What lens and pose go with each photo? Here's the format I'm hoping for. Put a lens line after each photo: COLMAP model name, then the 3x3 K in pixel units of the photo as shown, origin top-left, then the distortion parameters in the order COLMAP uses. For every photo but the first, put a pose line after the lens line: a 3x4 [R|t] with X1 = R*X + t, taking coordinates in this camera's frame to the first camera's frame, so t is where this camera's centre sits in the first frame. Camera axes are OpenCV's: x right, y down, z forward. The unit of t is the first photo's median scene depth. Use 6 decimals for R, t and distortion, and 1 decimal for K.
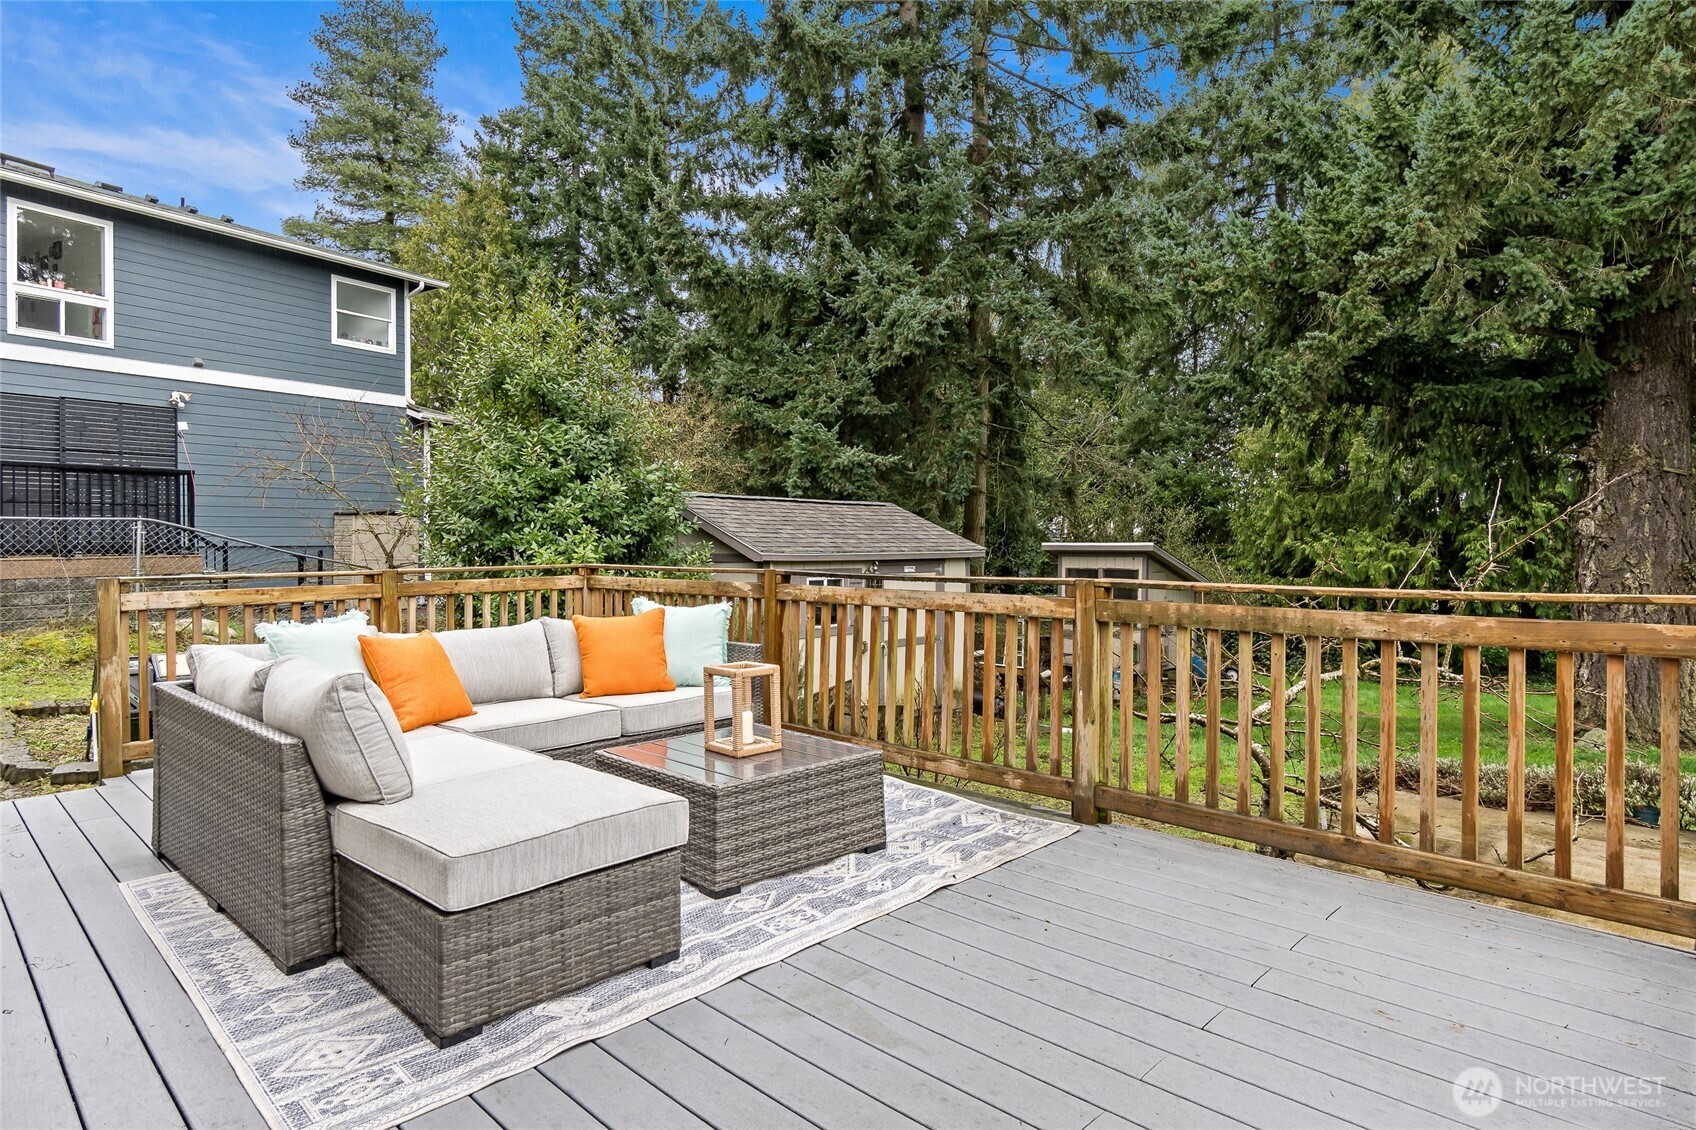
lens RADIAL K [[925.5, 0, 848.0], [0, 925.5, 565.0], [0, 0, 1]] dist [-0.000605, -0.000713]
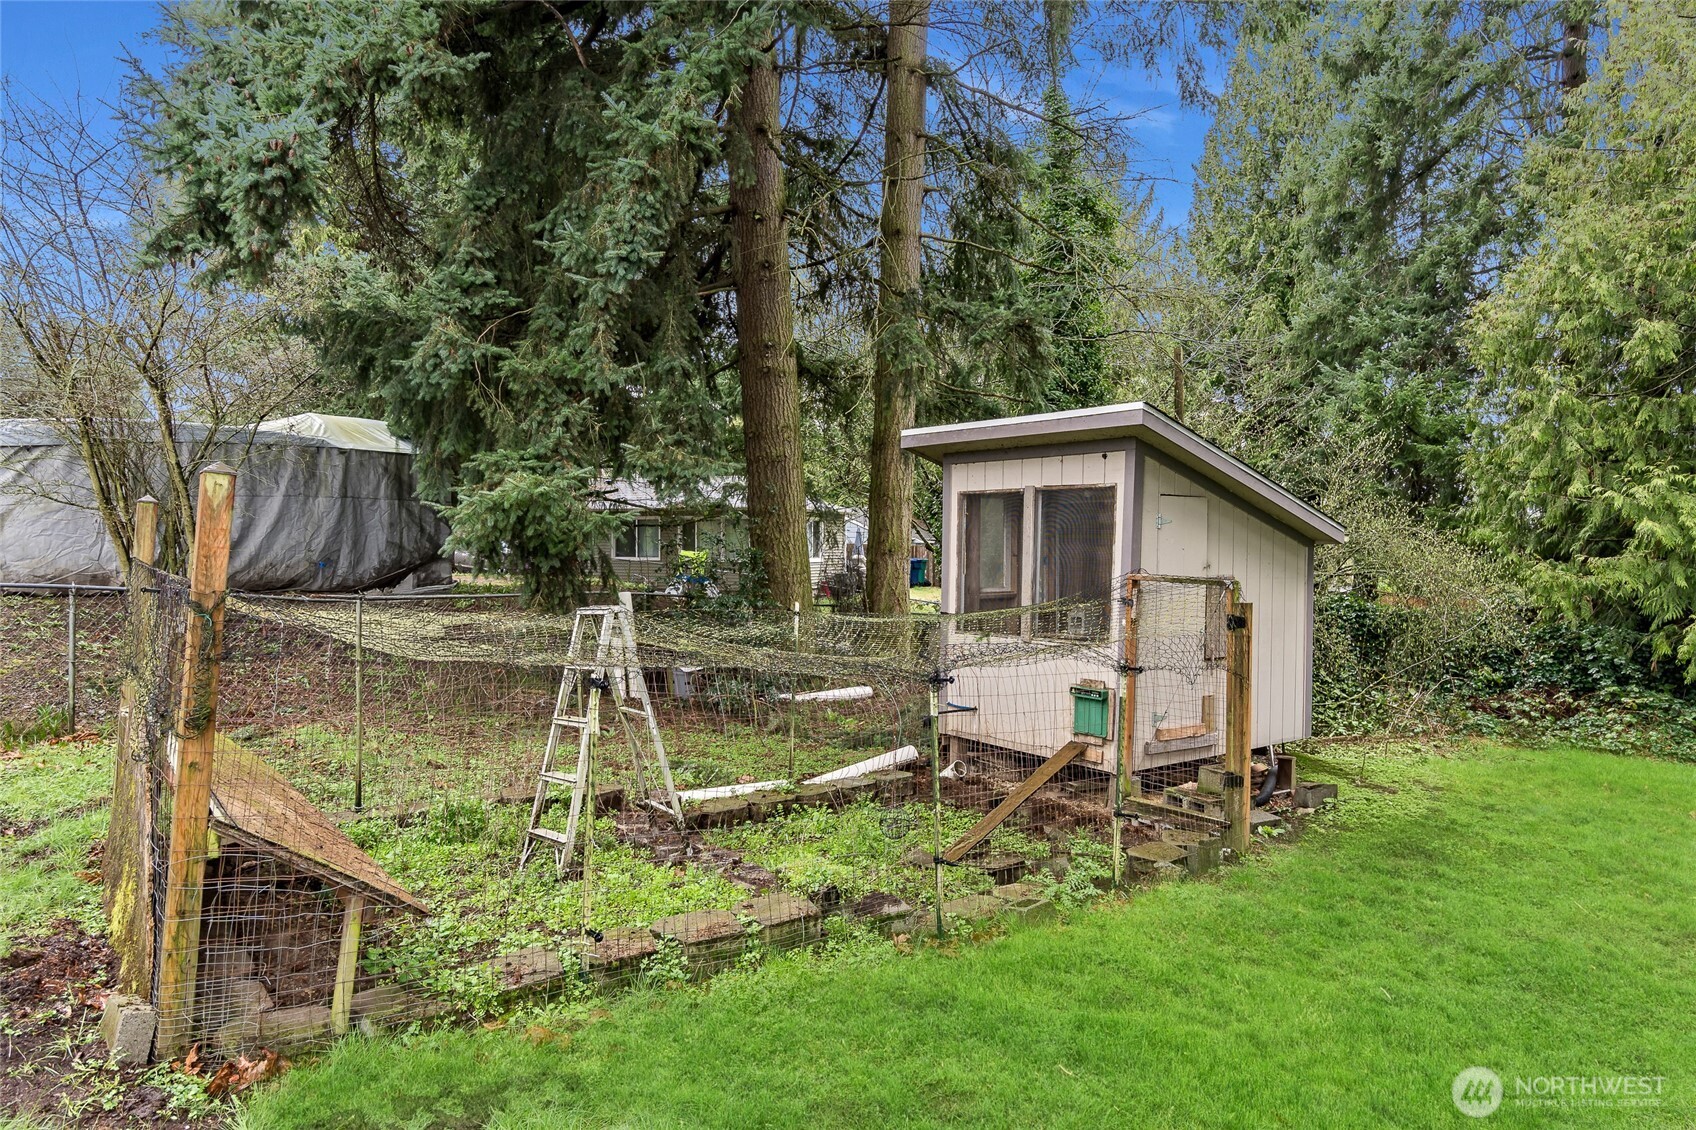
lens RADIAL K [[1048.2, 0, 848.0], [0, 1048.2, 565.0], [0, 0, 1]] dist [-0.006321, -0.002483]
pose [[0.986306, 0.011833, -0.164499, 0.361239], [-0.012579, 0.999915, -0.003497, 0.049952], [0.164443, 0.005518, 0.986371, 0.757495]]
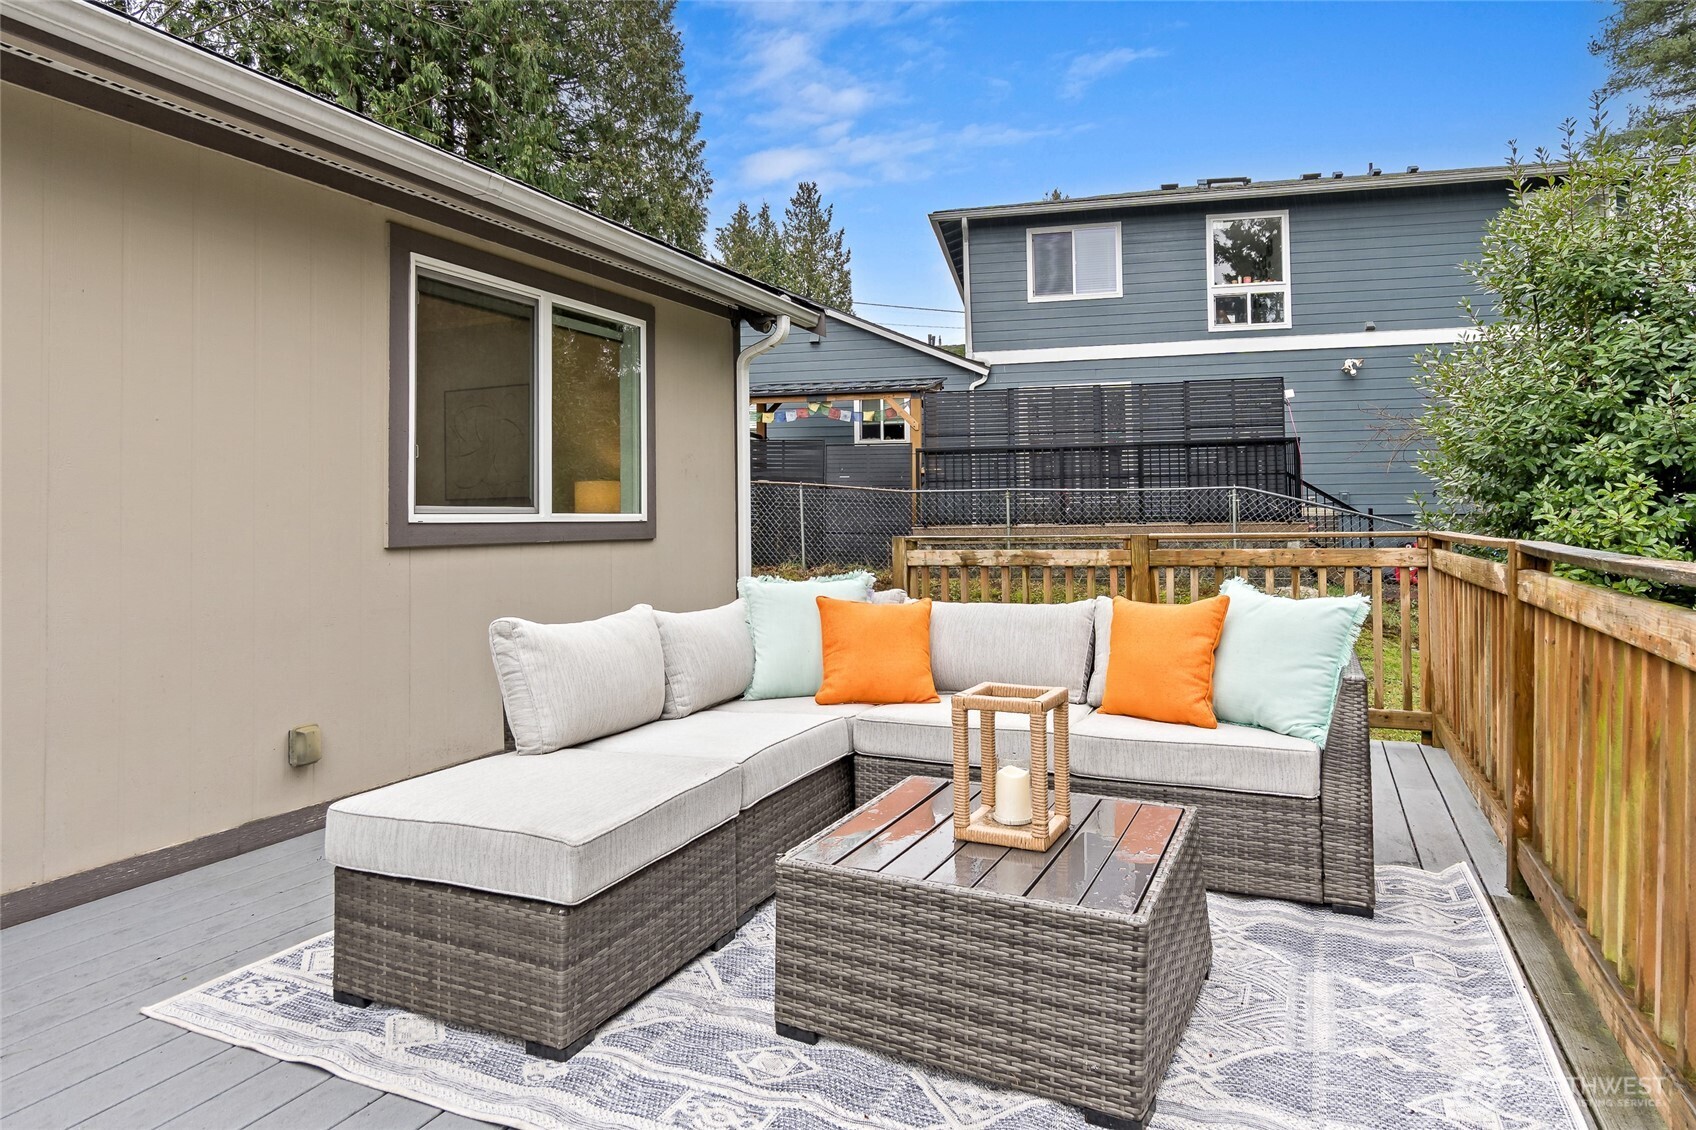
lens RADIAL K [[994.3, 0, 853.6], [0, 994.3, 500.8], [0, 0, 1]] dist [0.002173, 0.000581]
pose [[0.349621, -0.019018, -0.936698, 0.096487], [-0.015221, 0.999547, -0.025976, 0.000745], [0.936768, 0.023339, 0.349173, 0.142729]]
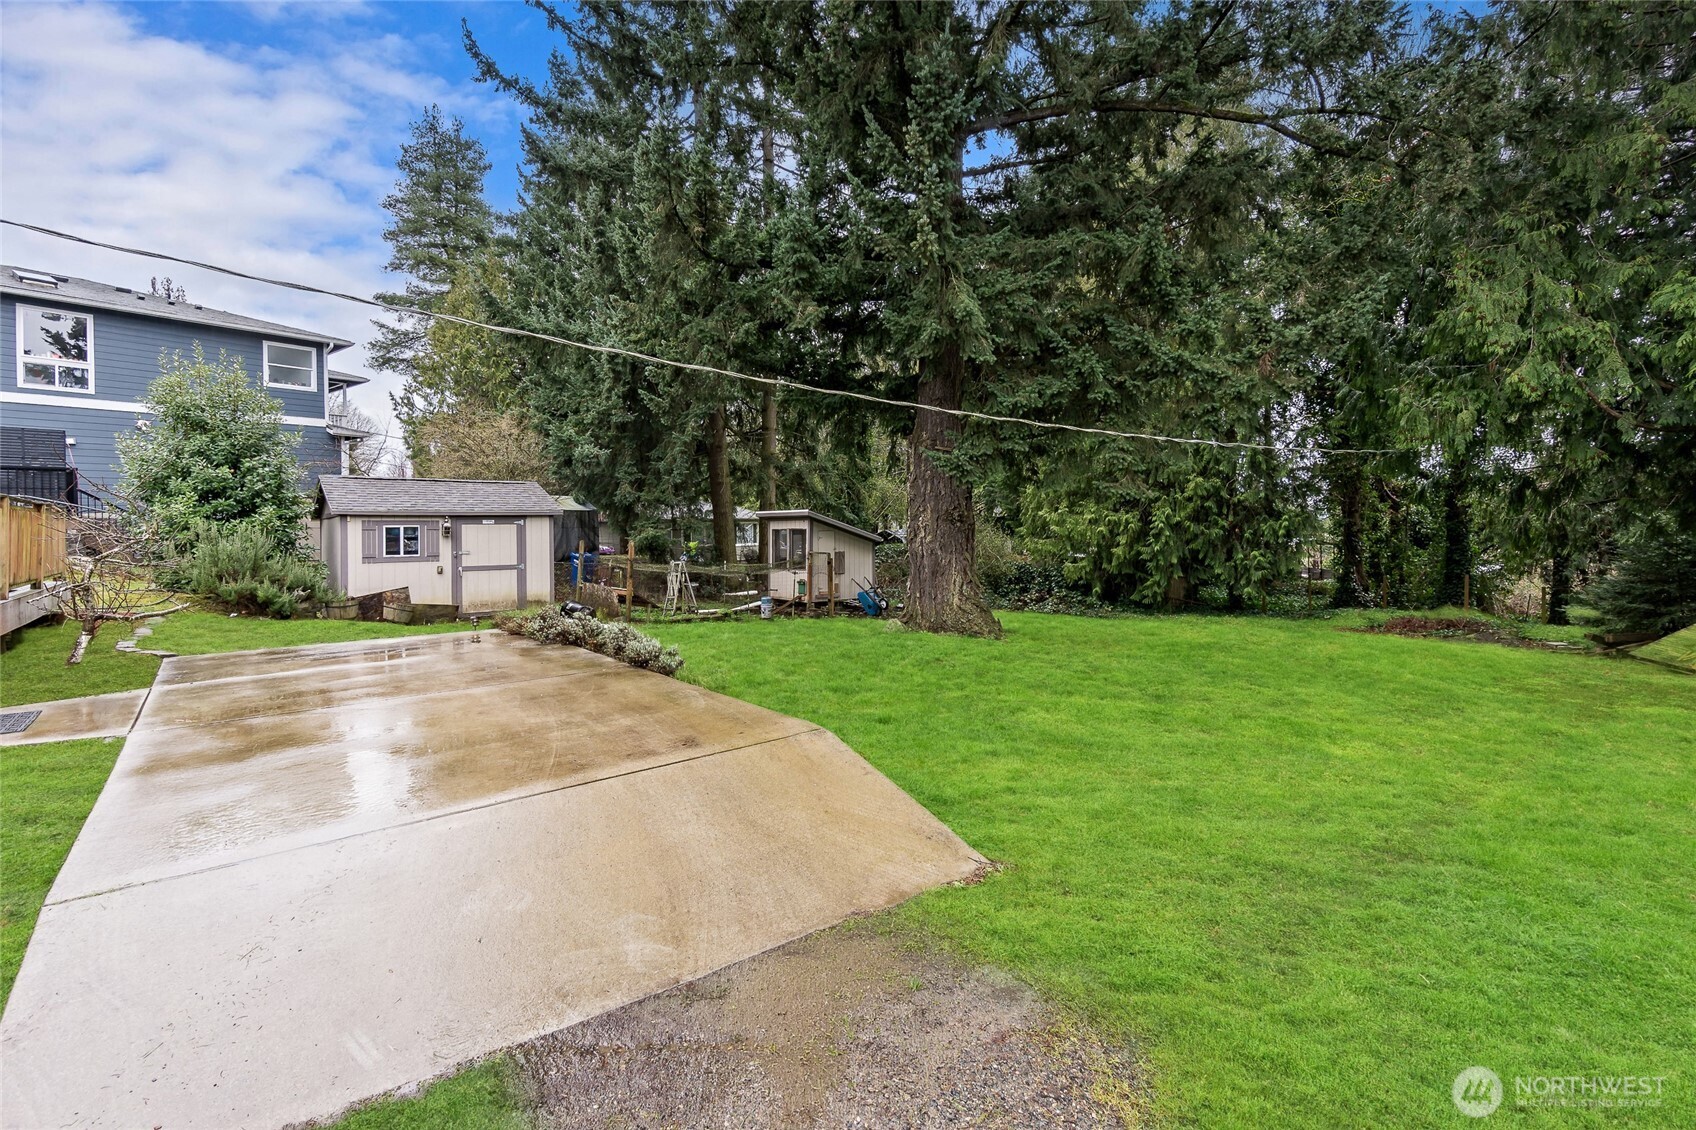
lens RADIAL K [[747.5, 0, 844.2], [0, 747.5, 537.7], [0, 0, 1]] dist [-0.001194, 0.000427]
pose [[0.996161, -0.011486, -0.086787, 0.608442], [0.010492, 0.999874, -0.011904, 0.041342], [0.086913, 0.010948, 0.996156, -0.164570]]
